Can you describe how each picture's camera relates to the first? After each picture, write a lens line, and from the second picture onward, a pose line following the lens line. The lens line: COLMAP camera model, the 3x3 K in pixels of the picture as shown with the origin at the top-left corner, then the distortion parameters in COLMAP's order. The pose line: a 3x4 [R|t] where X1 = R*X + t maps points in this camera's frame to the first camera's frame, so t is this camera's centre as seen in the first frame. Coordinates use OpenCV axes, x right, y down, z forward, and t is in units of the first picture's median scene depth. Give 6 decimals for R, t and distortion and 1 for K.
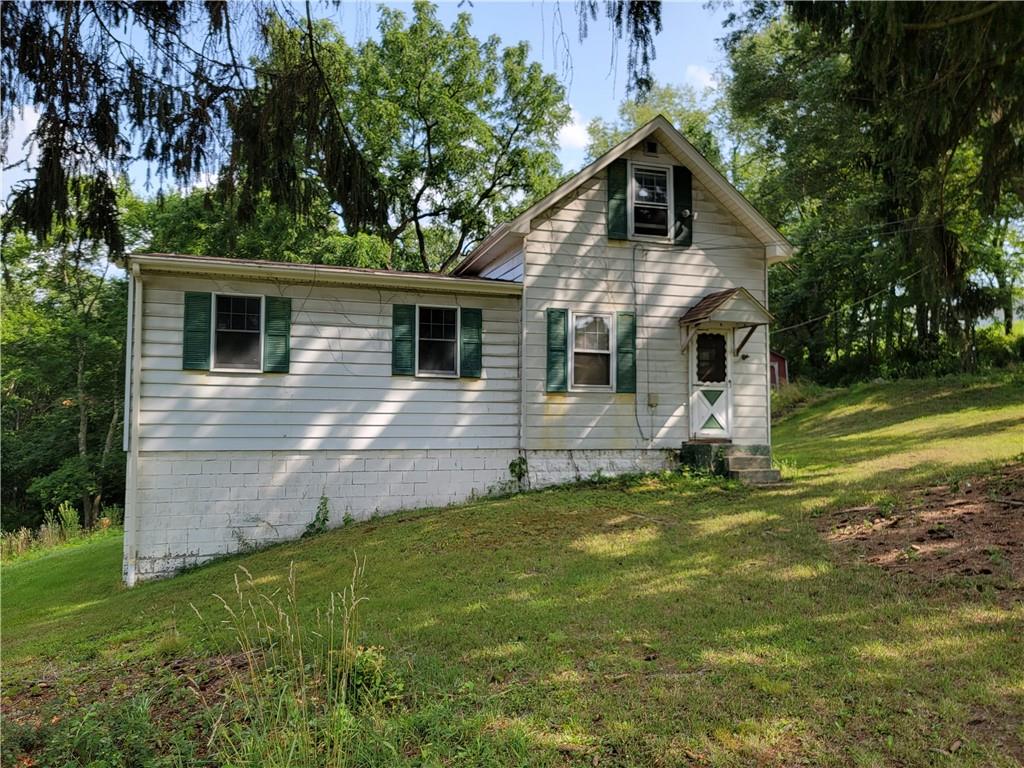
lens RADIAL K [[712.6, 0, 510.0], [0, 712.6, 381.7], [0, 0, 1]] dist [0.096157, -0.085116]
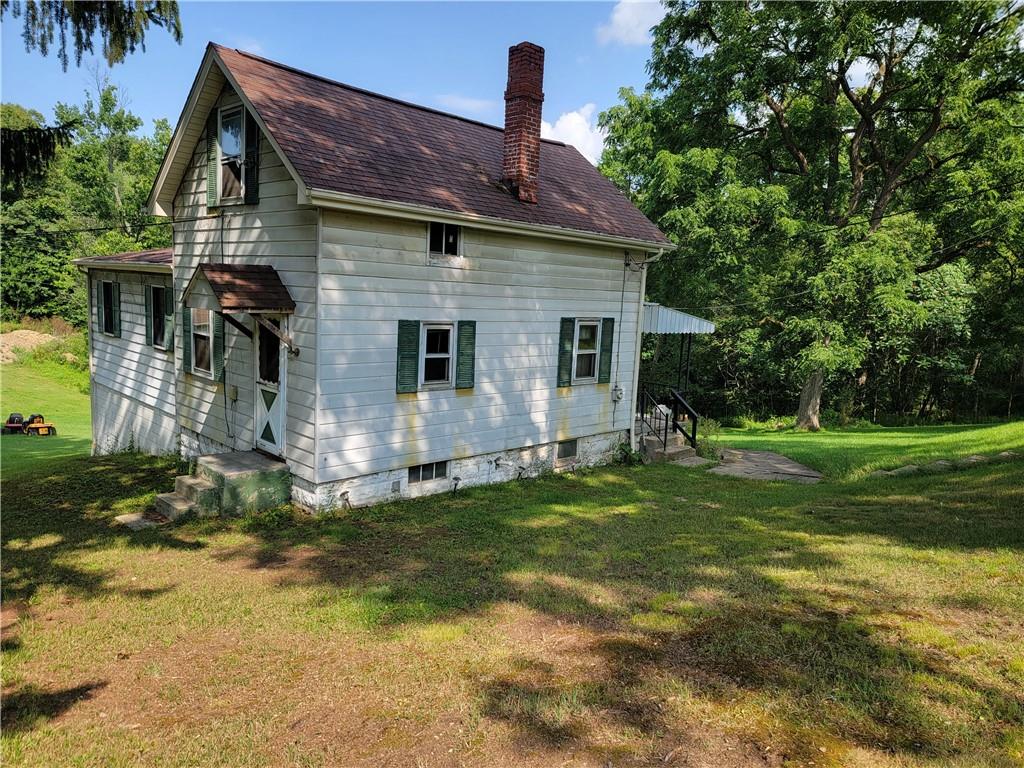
lens RADIAL K [[712.6, 0, 510.0], [0, 712.6, 381.7], [0, 0, 1]] dist [0.096157, -0.085116]
pose [[0.457789, 0.126599, -0.880001, 1.165022], [-0.002083, 0.989960, 0.141335, -0.117415], [0.889058, -0.062868, 0.453457, 0.943196]]
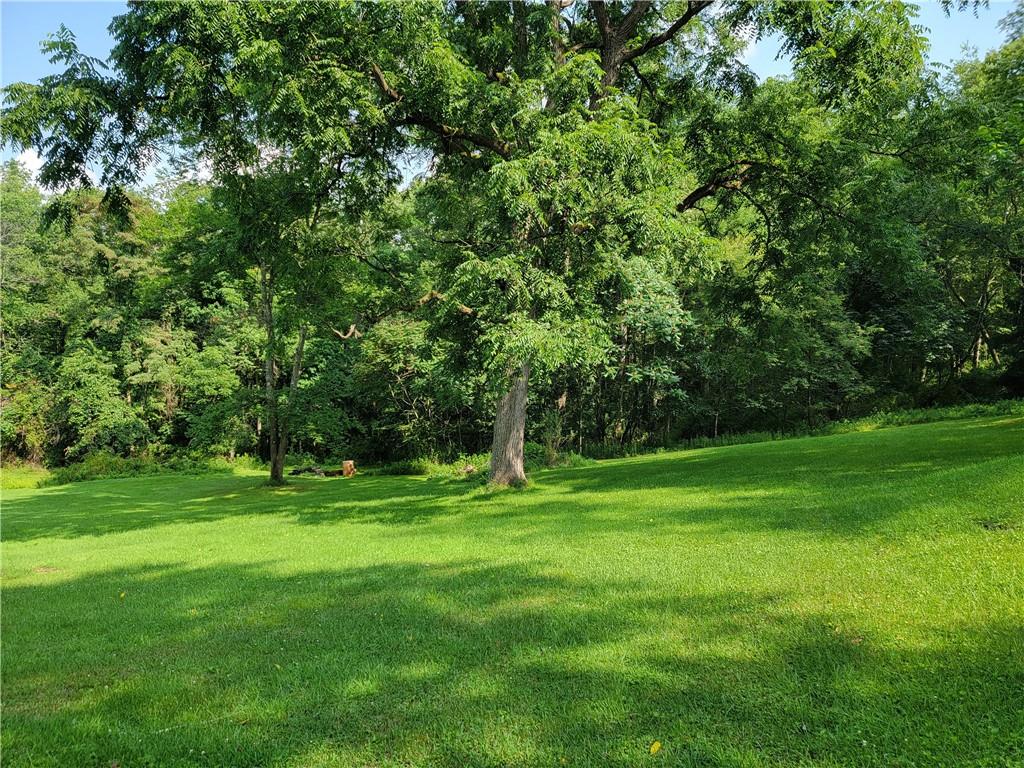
lens RADIAL K [[712.6, 0, 510.0], [0, 712.6, 381.7], [0, 0, 1]] dist [0.096157, -0.085116]
pose [[0.772740, 0.062089, -0.631678, 0.359911], [-0.007040, 0.995981, 0.089285, 0.062217], [0.634683, -0.064547, 0.770072, 1.886318]]
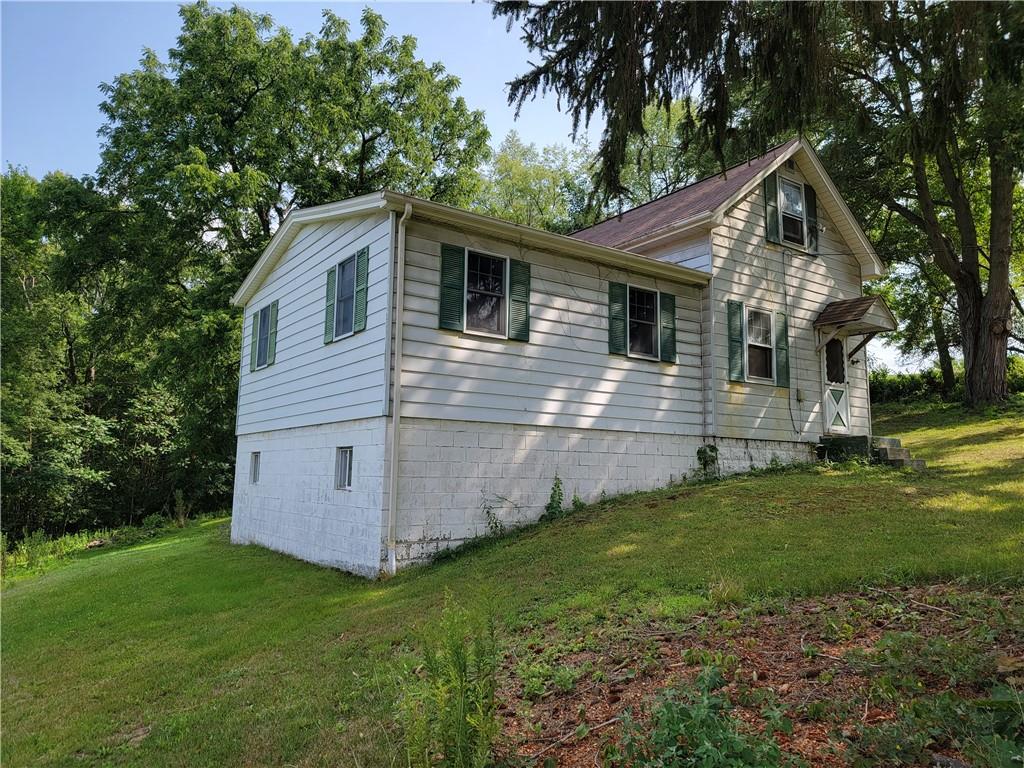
lens RADIAL K [[714.5, 0, 508.9], [0, 714.5, 374.9], [0, 0, 1]] dist [0.115041, -0.000314]
pose [[0.948278, 0.047714, 0.313834, -0.569743], [-0.020963, 0.995894, -0.088070, 0.103154], [-0.316748, 0.076936, 0.945384, 0.125255]]
